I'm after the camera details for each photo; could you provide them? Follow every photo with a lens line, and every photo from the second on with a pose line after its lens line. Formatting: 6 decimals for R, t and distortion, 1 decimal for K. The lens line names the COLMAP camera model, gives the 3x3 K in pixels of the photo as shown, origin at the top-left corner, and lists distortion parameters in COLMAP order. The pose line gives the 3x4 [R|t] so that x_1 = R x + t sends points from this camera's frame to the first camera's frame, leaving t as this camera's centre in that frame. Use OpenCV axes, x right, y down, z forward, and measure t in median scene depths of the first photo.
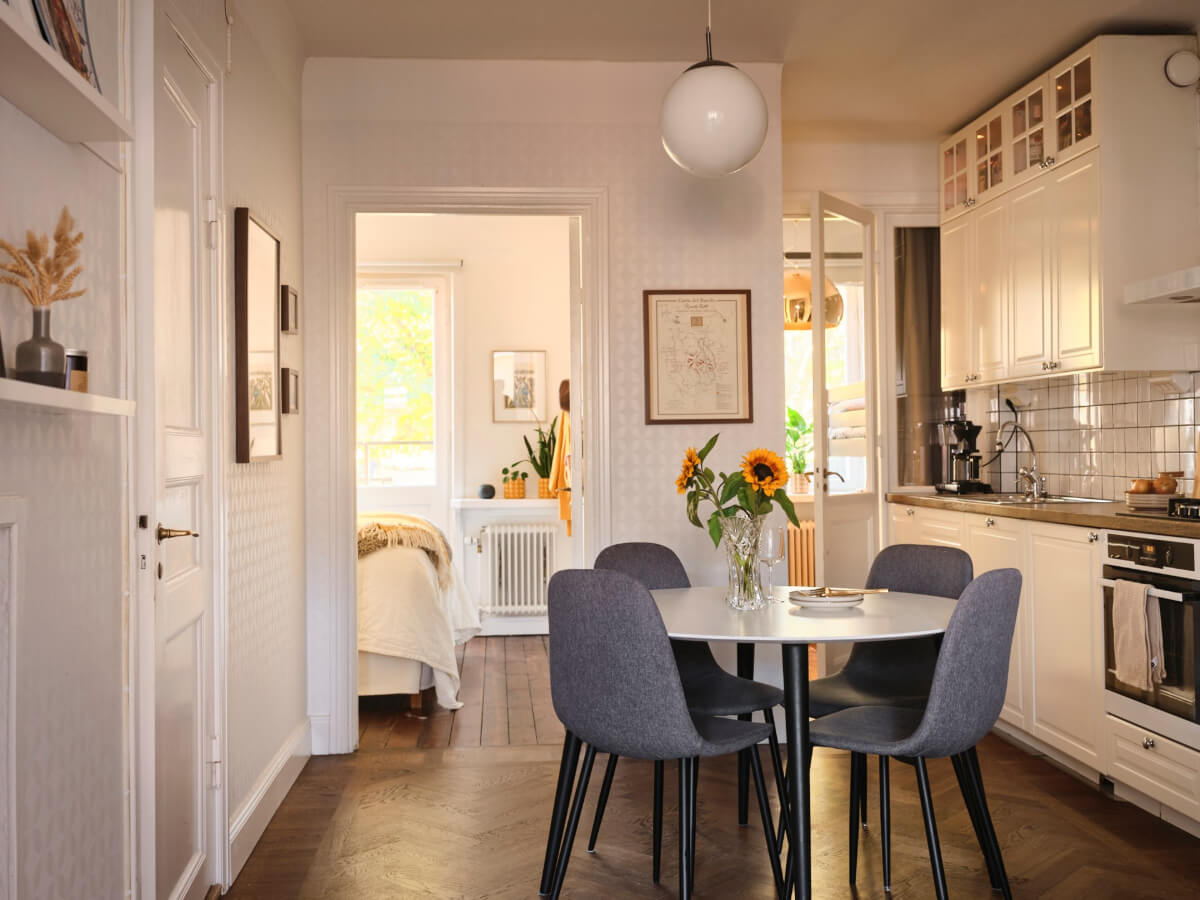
lens RADIAL K [[1256.8, 0, 601.0], [0, 1256.8, 438.0], [0, 0, 1]] dist [0.017736, 0.000000]
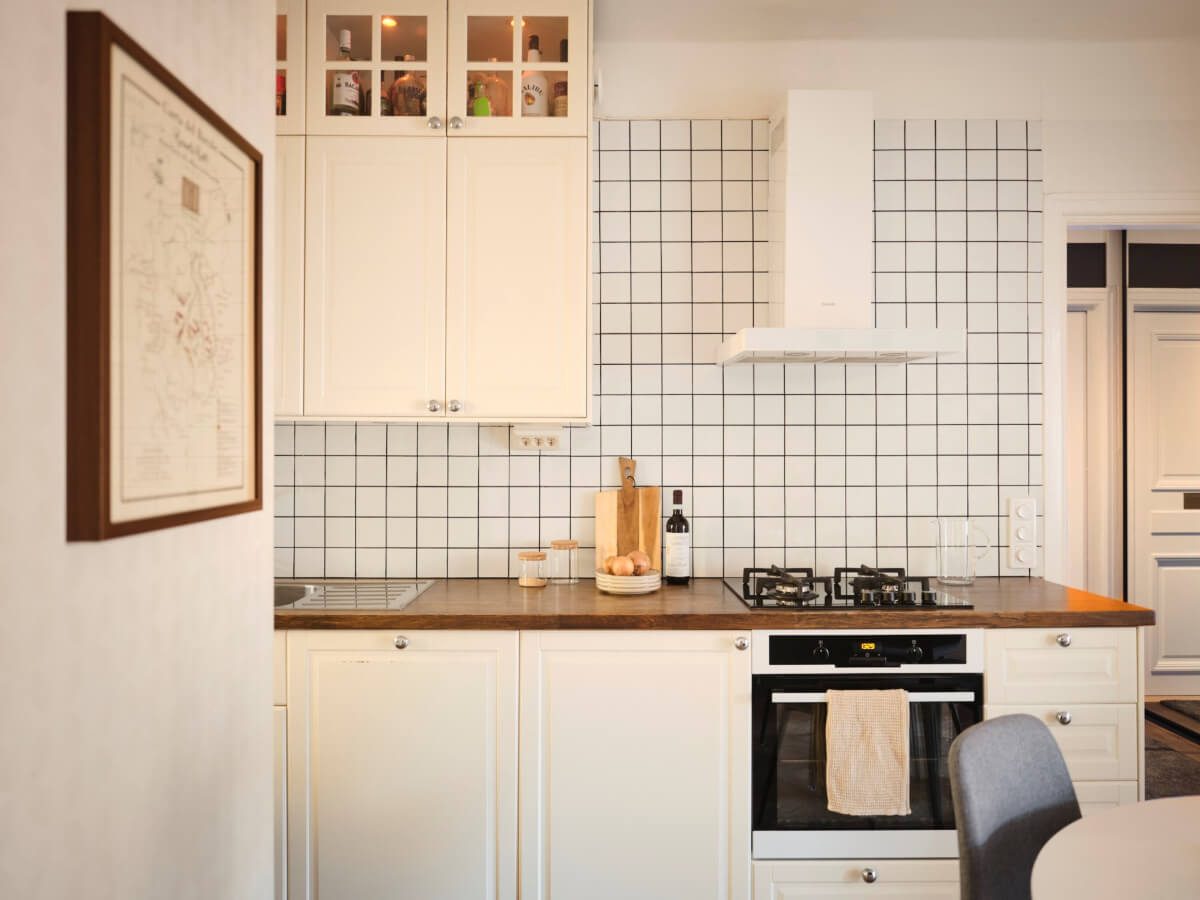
lens RADIAL K [[863.7, 0, 595.9], [0, 863.7, 449.6], [0, 0, 1]] dist [-0.007153, -0.004757]
pose [[0.096778, 0.013869, 0.995209, -0.120485], [-0.014872, 0.999811, -0.012486, -0.025735], [-0.995195, -0.013592, 0.096966, 0.816579]]
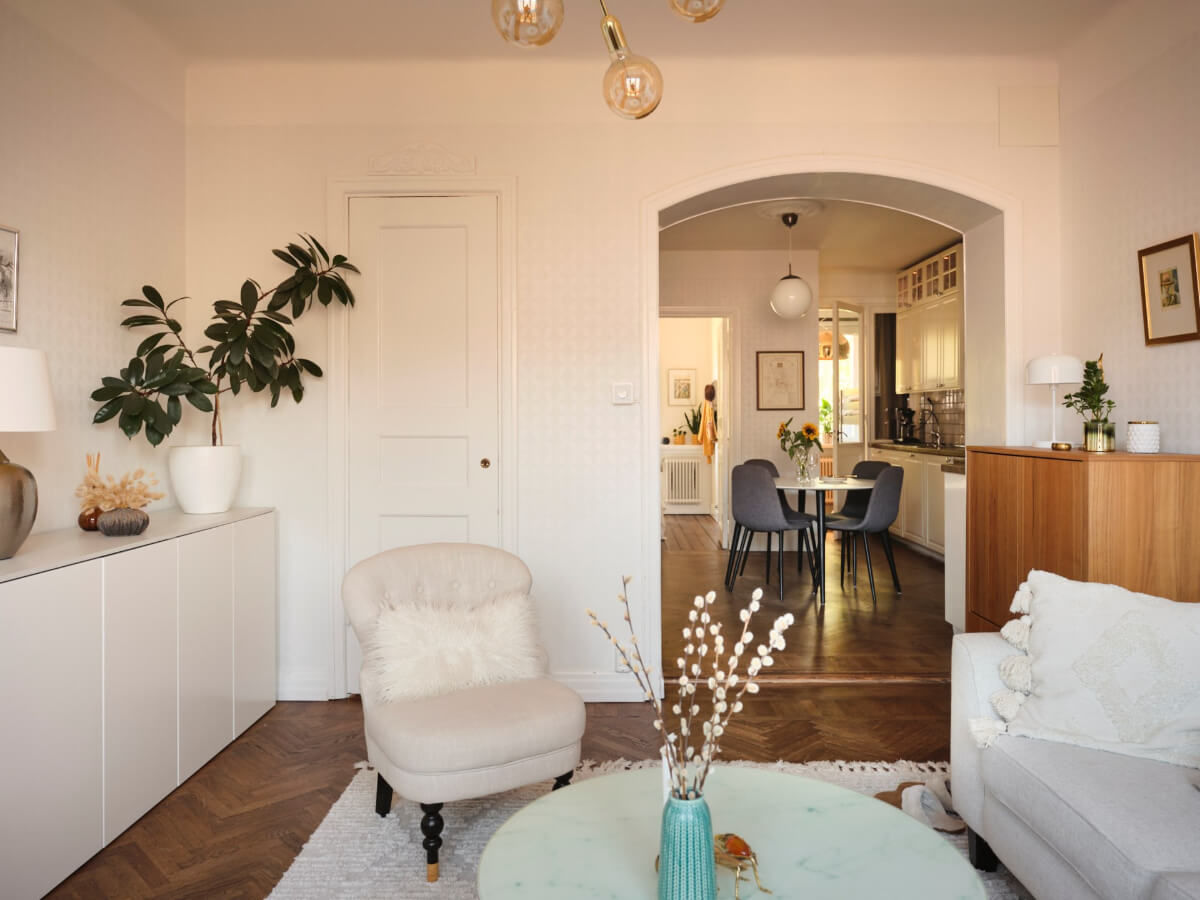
lens RADIAL K [[863.7, 0, 609.9], [0, 863.7, 418.0], [0, 0, 1]] dist [-0.007153, -0.004757]
pose [[0.995373, 0.007596, -0.095788, -0.073833], [-0.006531, 0.999913, 0.011430, -0.012518], [0.095866, -0.010752, 0.995336, -0.542562]]
